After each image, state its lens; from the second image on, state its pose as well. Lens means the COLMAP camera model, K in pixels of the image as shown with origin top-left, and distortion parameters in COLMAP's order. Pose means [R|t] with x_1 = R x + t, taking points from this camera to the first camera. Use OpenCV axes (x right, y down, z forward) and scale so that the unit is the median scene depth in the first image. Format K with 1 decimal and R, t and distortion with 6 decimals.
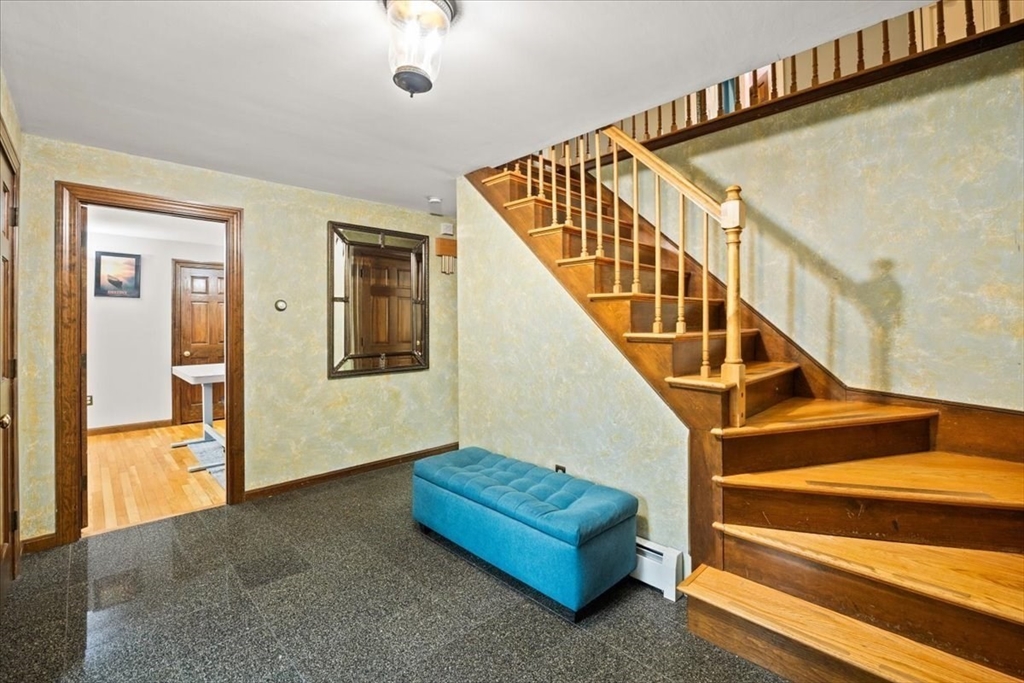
lens RADIAL K [[439.3, 0, 509.2], [0, 439.3, 316.3], [0, 0, 1]] dist [-0.018031, 0.000212]
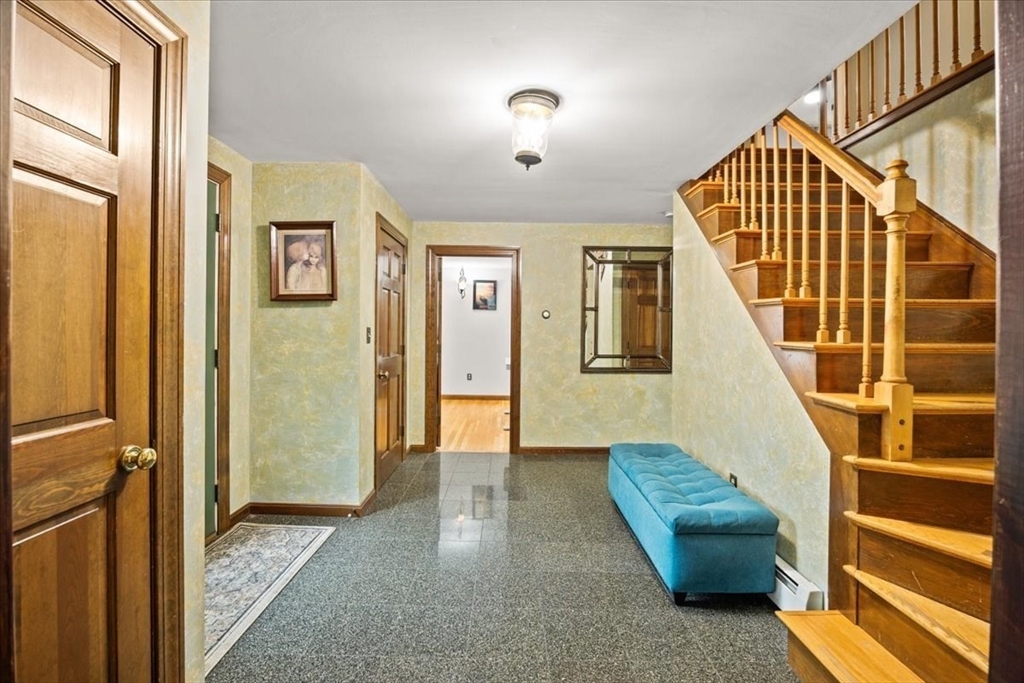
lens RADIAL K [[429.3, 0, 513.5], [0, 429.3, 326.5], [0, 0, 1]] dist [-0.012799, -0.000041]
pose [[0.730369, 0.008023, -0.683005, 0.400017], [-0.001883, 0.999951, 0.009732, -0.000763], [0.683050, -0.005821, 0.730349, -0.036960]]
